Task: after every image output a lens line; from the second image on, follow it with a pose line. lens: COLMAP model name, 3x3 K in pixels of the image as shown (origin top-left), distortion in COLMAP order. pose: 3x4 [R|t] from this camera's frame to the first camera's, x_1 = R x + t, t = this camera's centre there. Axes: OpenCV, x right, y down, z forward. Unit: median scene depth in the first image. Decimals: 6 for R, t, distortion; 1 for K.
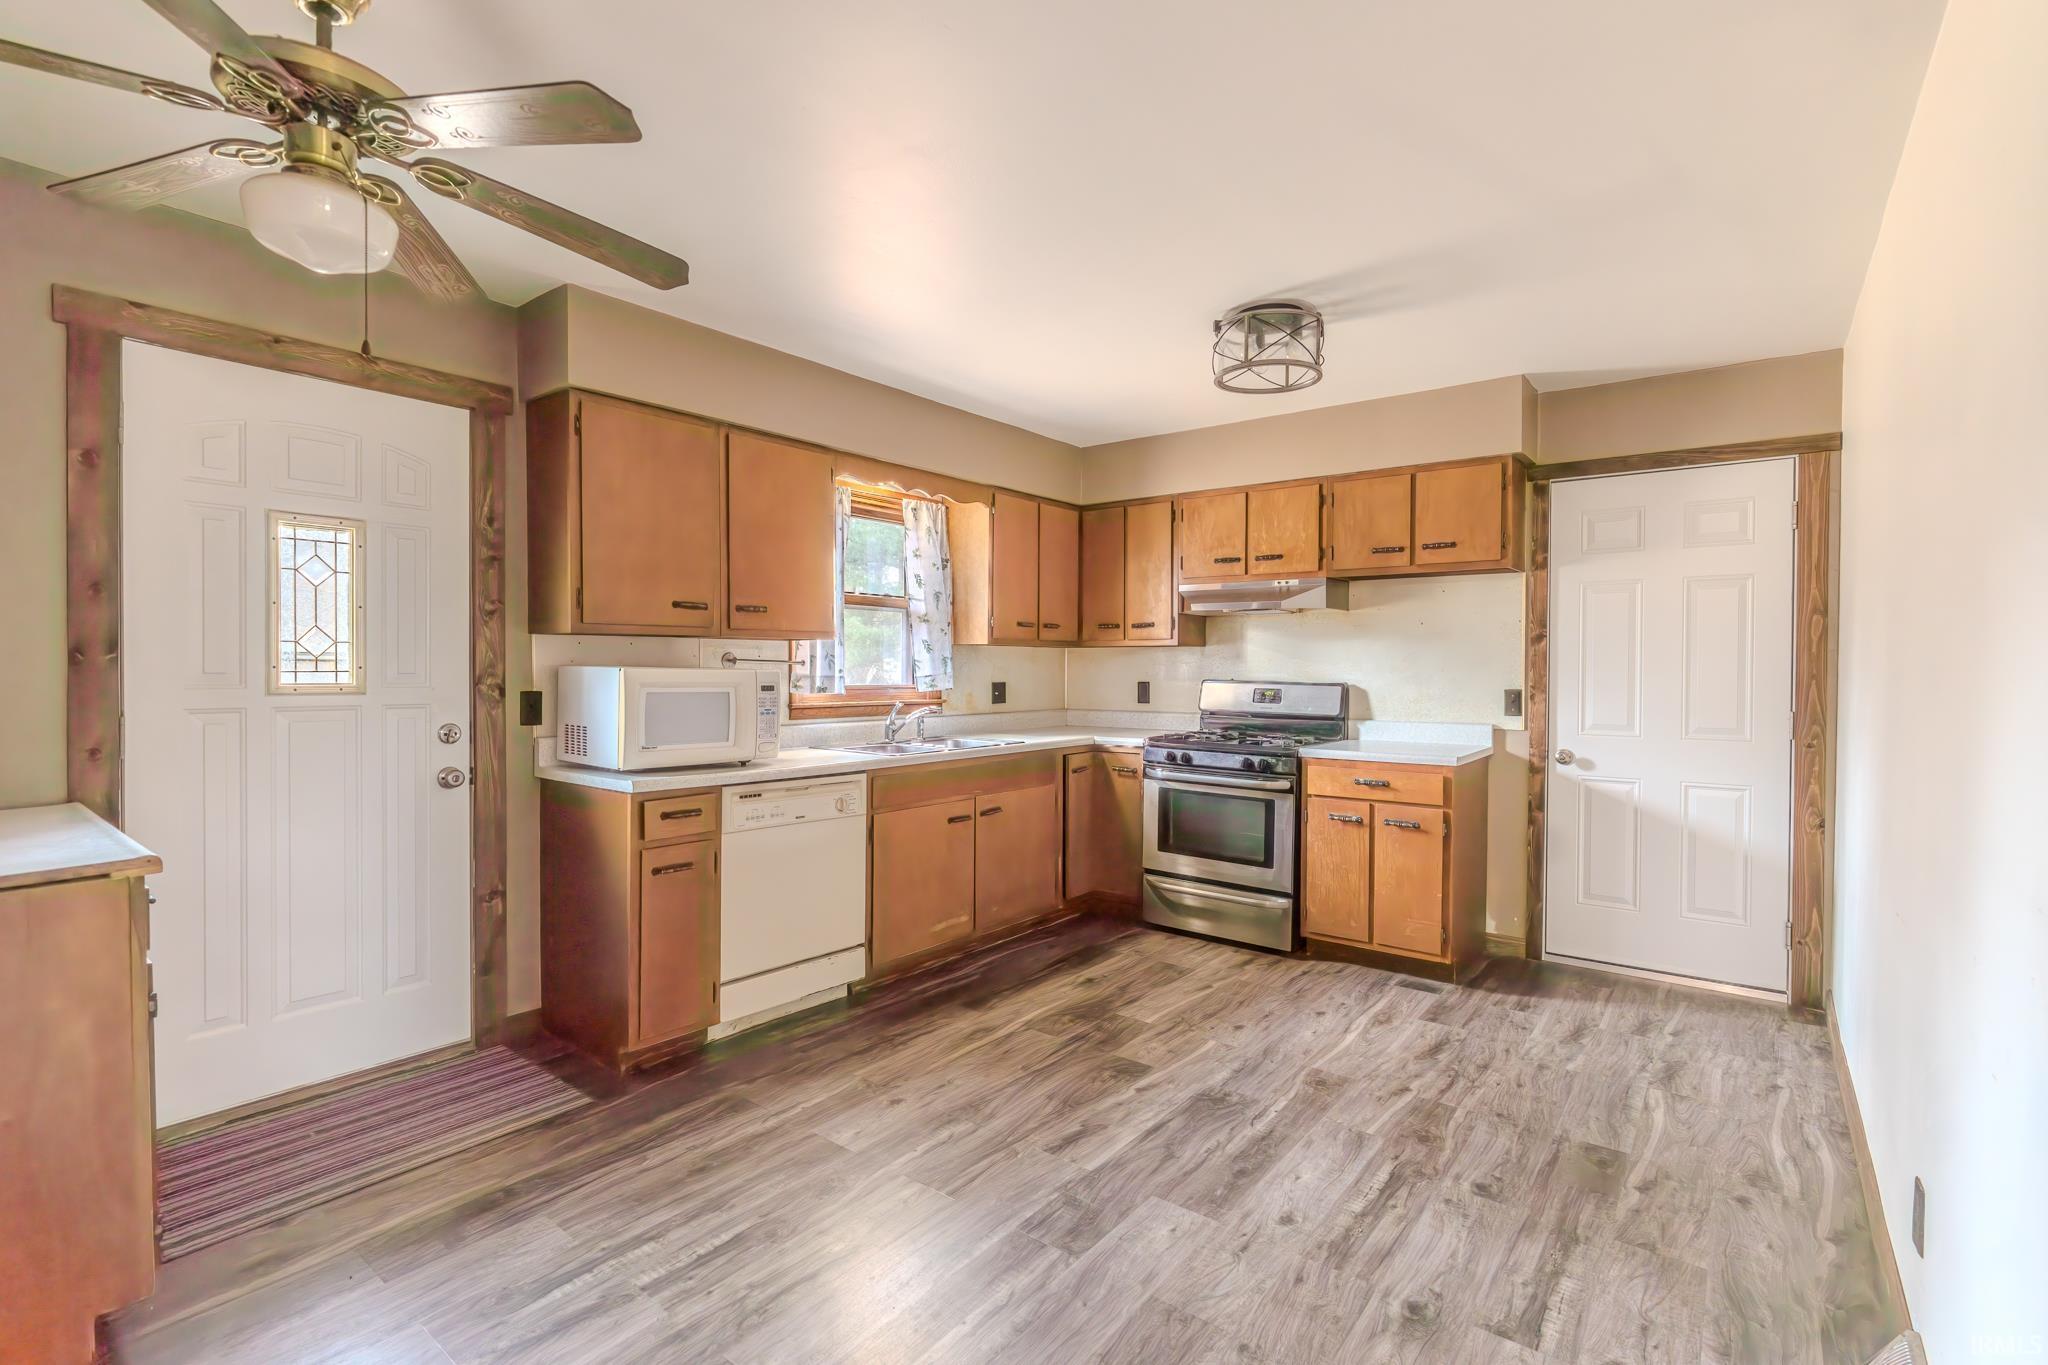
lens RADIAL K [[943.4, 0, 1028.8], [0, 943.4, 678.6], [0, 0, 1]] dist [-0.013467, 0.005037]
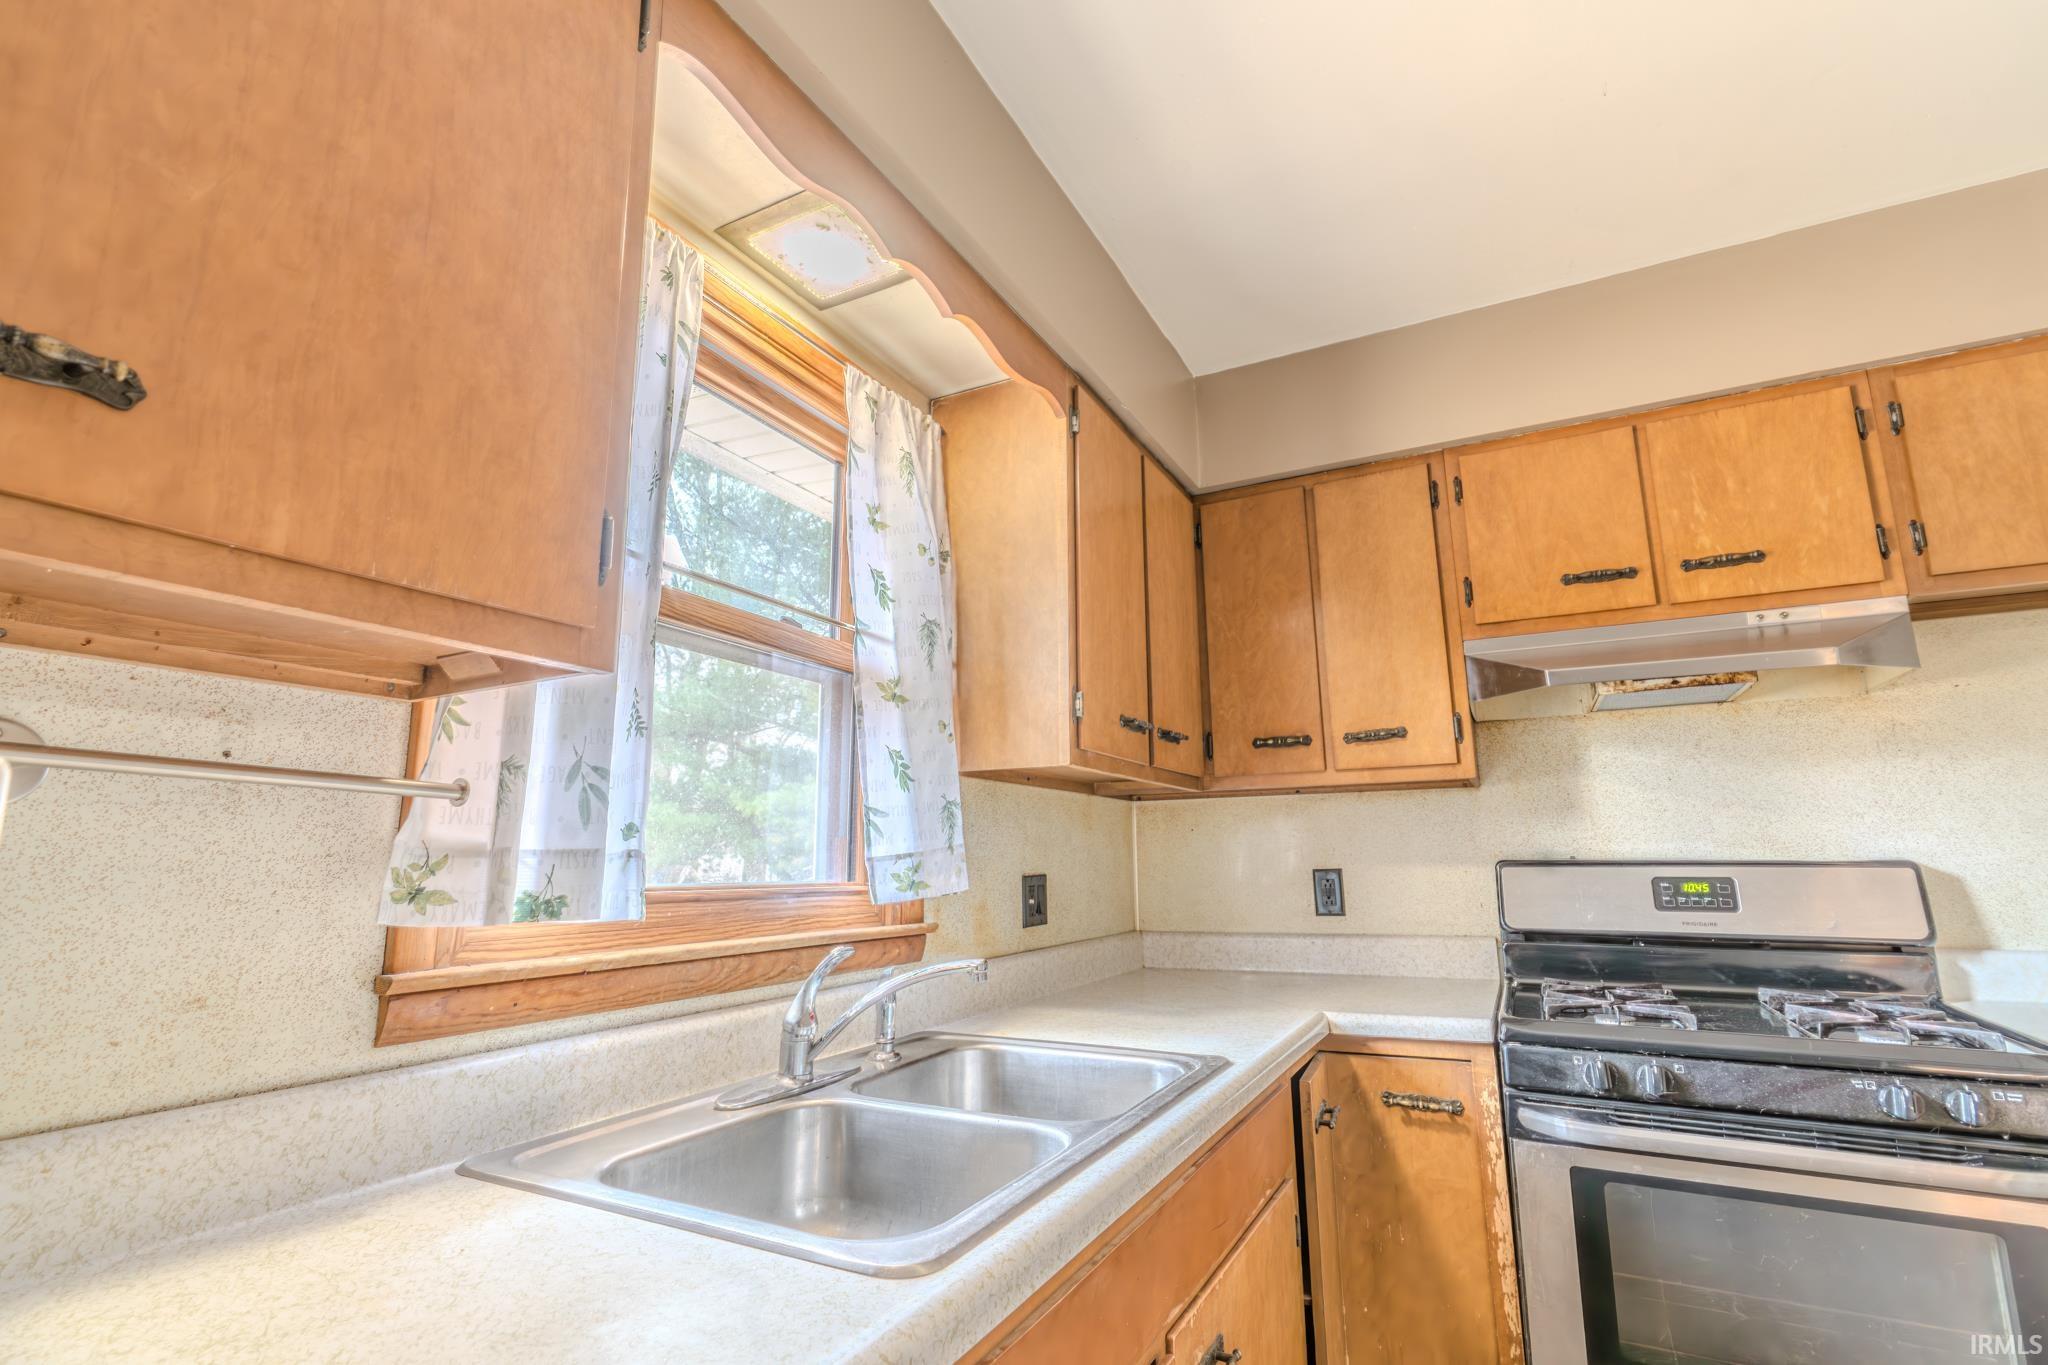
lens RADIAL K [[943.4, 0, 1028.8], [0, 943.4, 678.6], [0, 0, 1]] dist [-0.013467, 0.005037]
pose [[0.983498, 0.022077, 0.179566, -0.124850], [0.015359, 0.978755, -0.204457, 0.004856], [-0.180265, 0.203841, 0.962265, 0.648126]]
